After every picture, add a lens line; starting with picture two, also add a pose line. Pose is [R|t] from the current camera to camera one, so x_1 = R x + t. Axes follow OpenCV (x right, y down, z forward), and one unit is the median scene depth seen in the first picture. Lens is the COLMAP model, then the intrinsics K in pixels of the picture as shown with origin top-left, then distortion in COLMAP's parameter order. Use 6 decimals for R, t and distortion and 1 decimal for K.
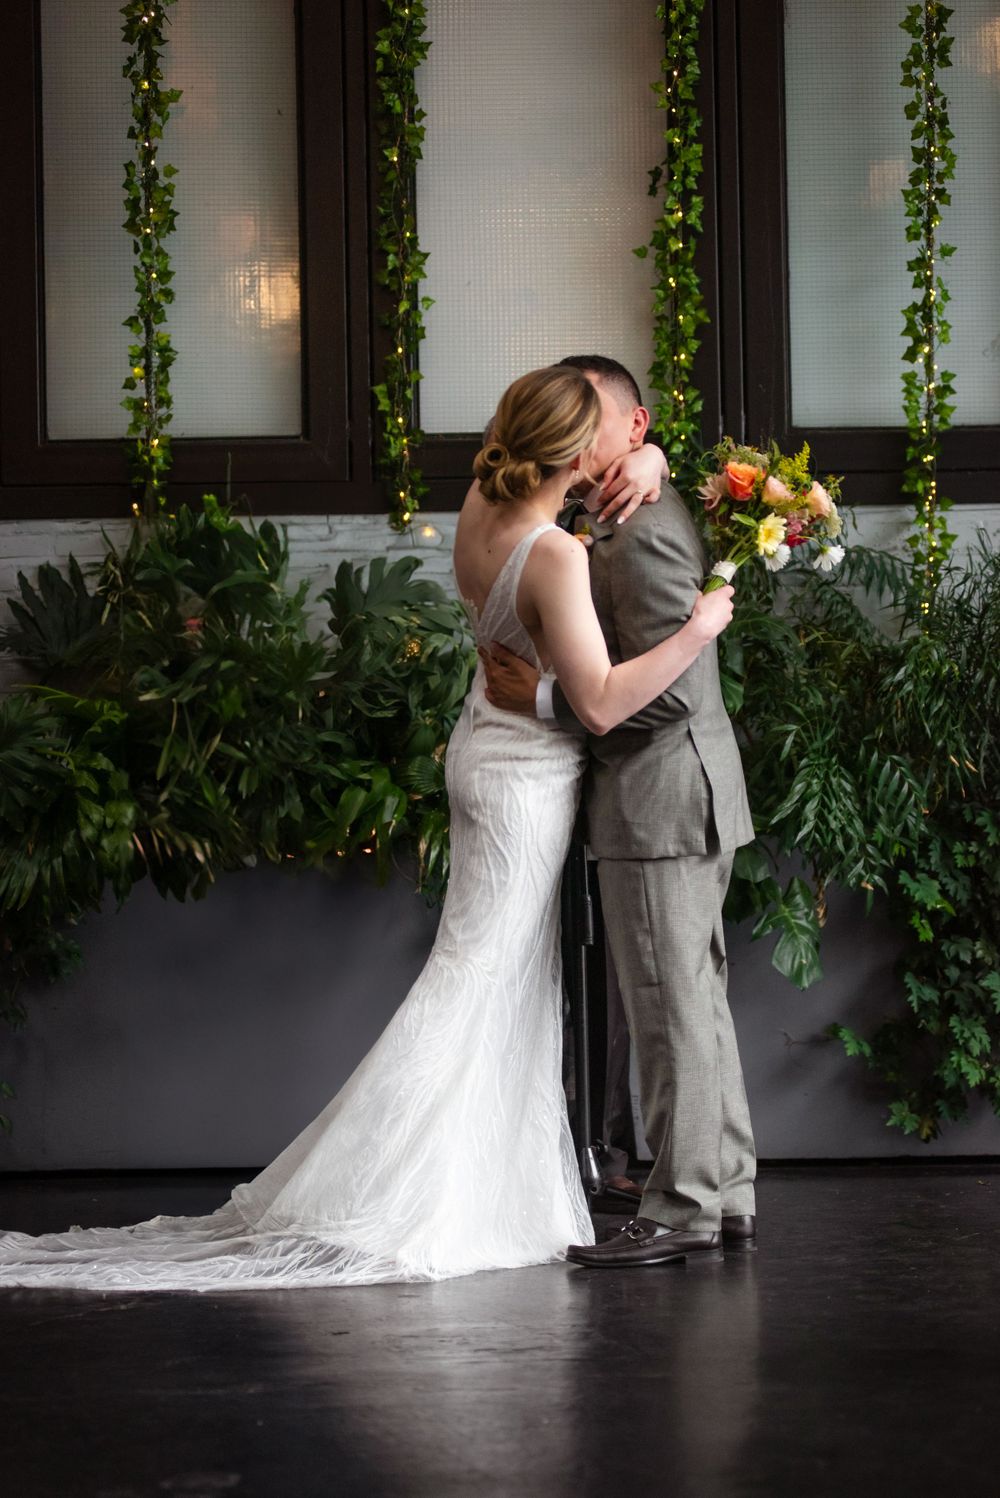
lens RADIAL K [[3425.9, 0, 500.0], [0, 3425.9, 749.6], [0, 0, 1]] dist [-0.086009, 0.000000]
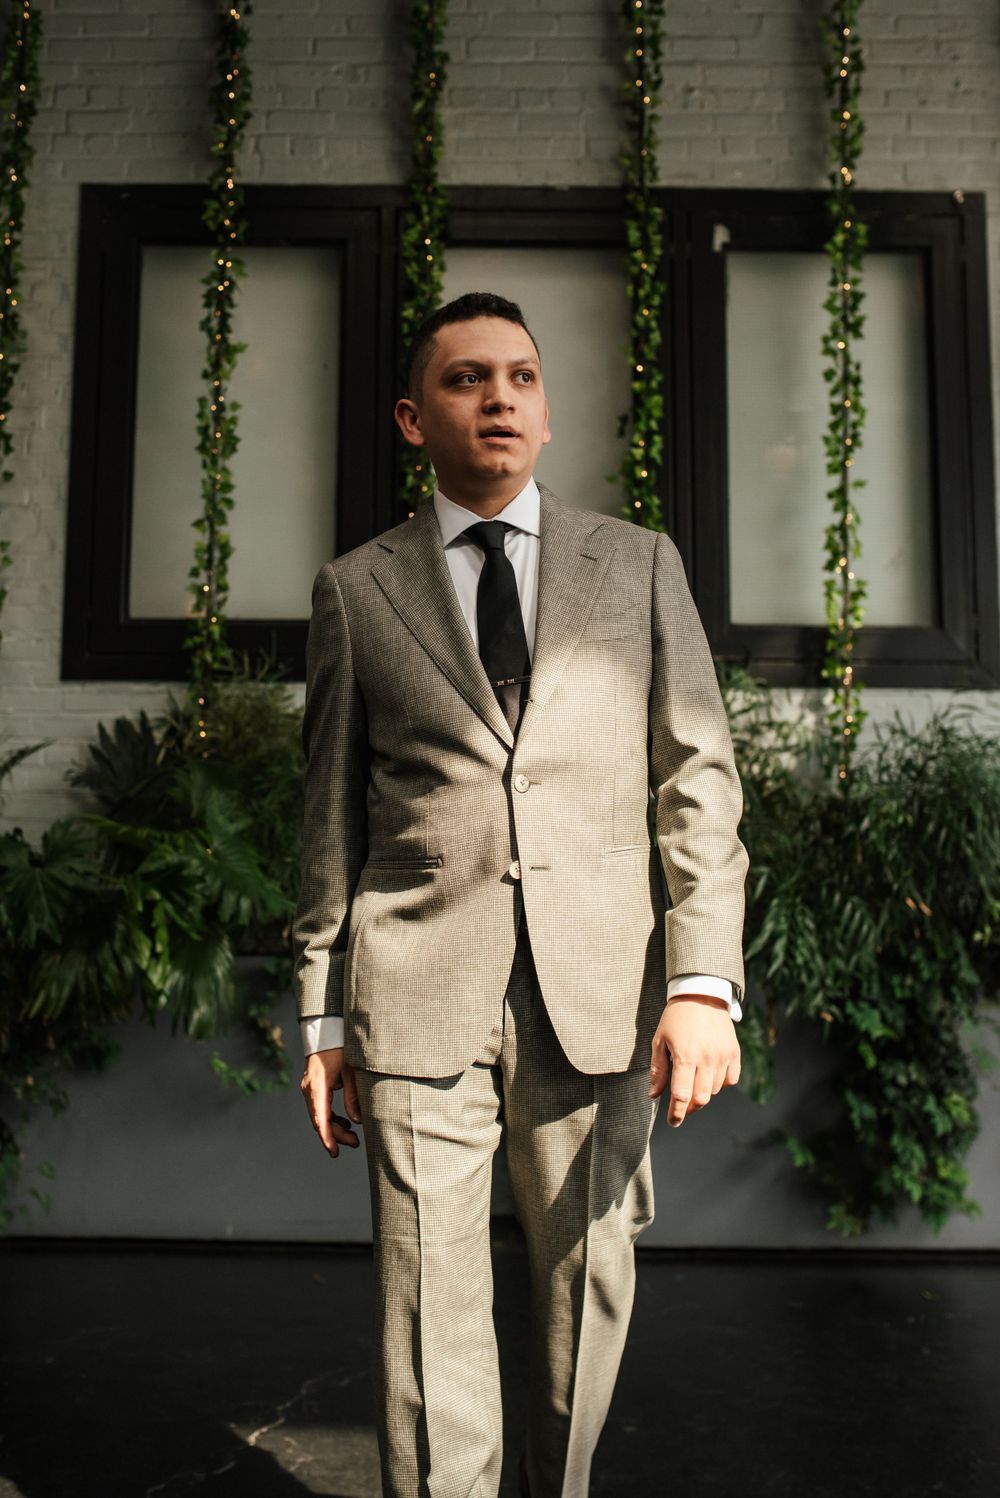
lens RADIAL K [[1474.2, 0, 456.4], [0, 1474.2, 707.8], [0, 0, 1]] dist [-0.013776, 0.000000]
pose [[0.999625, 0.027139, -0.003728, -0.010762], [-0.027383, 0.993818, -0.107590, -0.004134], [0.000785, 0.107652, 0.994188, 0.478921]]
